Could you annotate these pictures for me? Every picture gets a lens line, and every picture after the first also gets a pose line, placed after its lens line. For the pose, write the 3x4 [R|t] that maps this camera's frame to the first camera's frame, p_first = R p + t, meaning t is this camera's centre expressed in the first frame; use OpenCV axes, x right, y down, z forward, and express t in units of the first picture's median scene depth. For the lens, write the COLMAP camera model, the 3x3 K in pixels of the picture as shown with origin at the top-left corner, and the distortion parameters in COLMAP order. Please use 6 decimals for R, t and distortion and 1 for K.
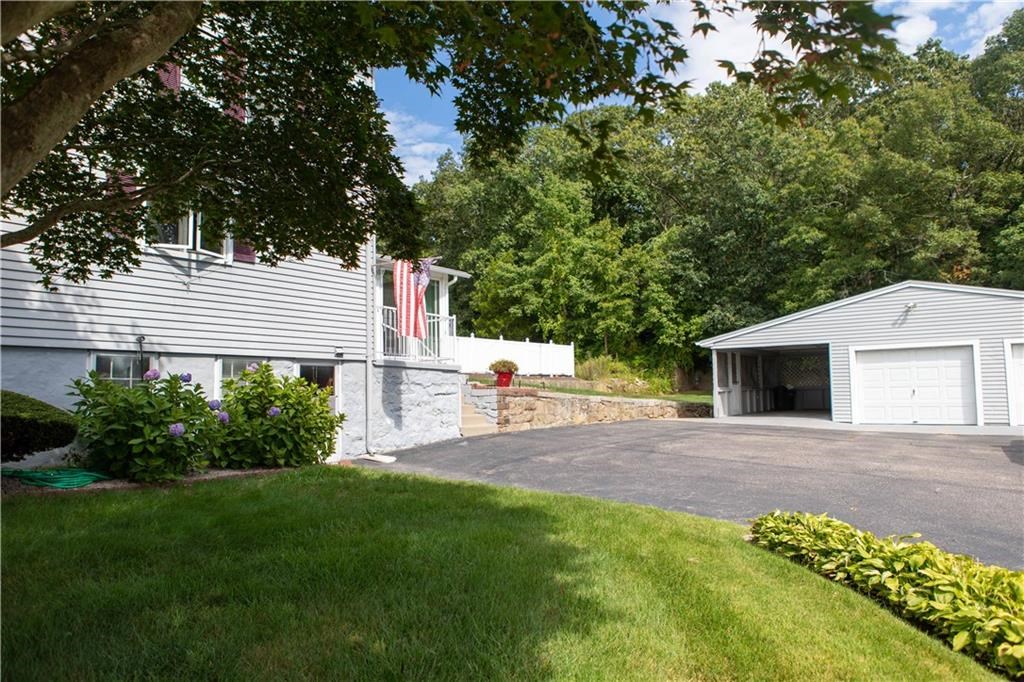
lens RADIAL K [[704.9, 0, 512.0], [0, 704.9, 341.0], [0, 0, 1]] dist [-0.002814, -0.000487]
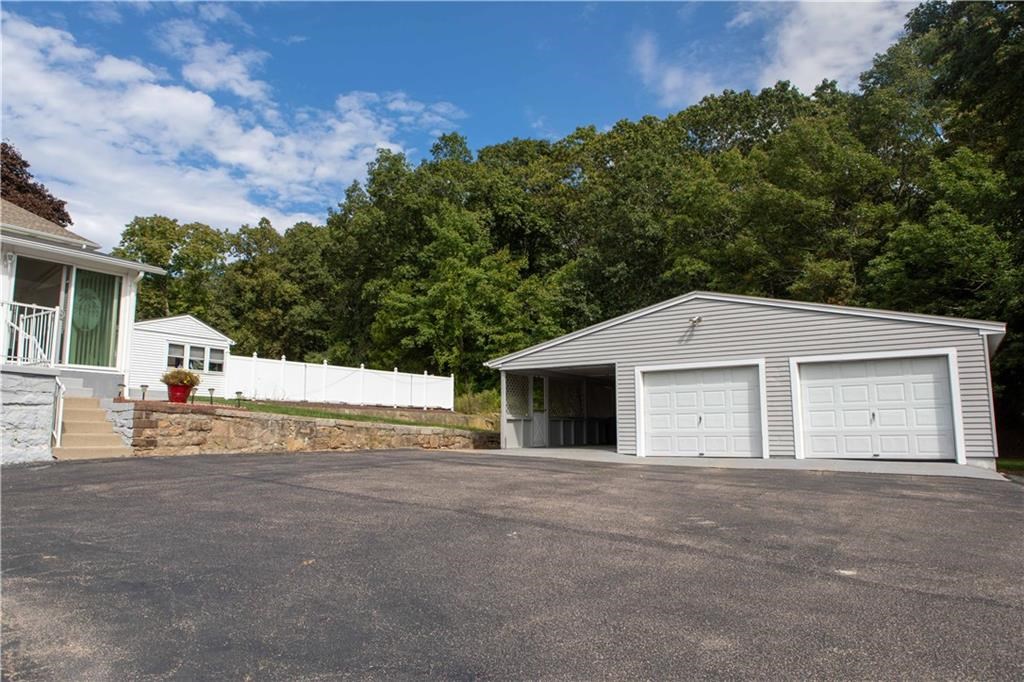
lens RADIAL K [[686.1, 0, 512.0], [0, 686.1, 341.0], [0, 0, 1]] dist [-0.007139, 0.000018]
pose [[0.999196, 0.018081, 0.035780, 0.153505], [-0.015823, 0.997925, -0.062419, 0.016260], [-0.036834, 0.061802, 0.997409, 0.080980]]
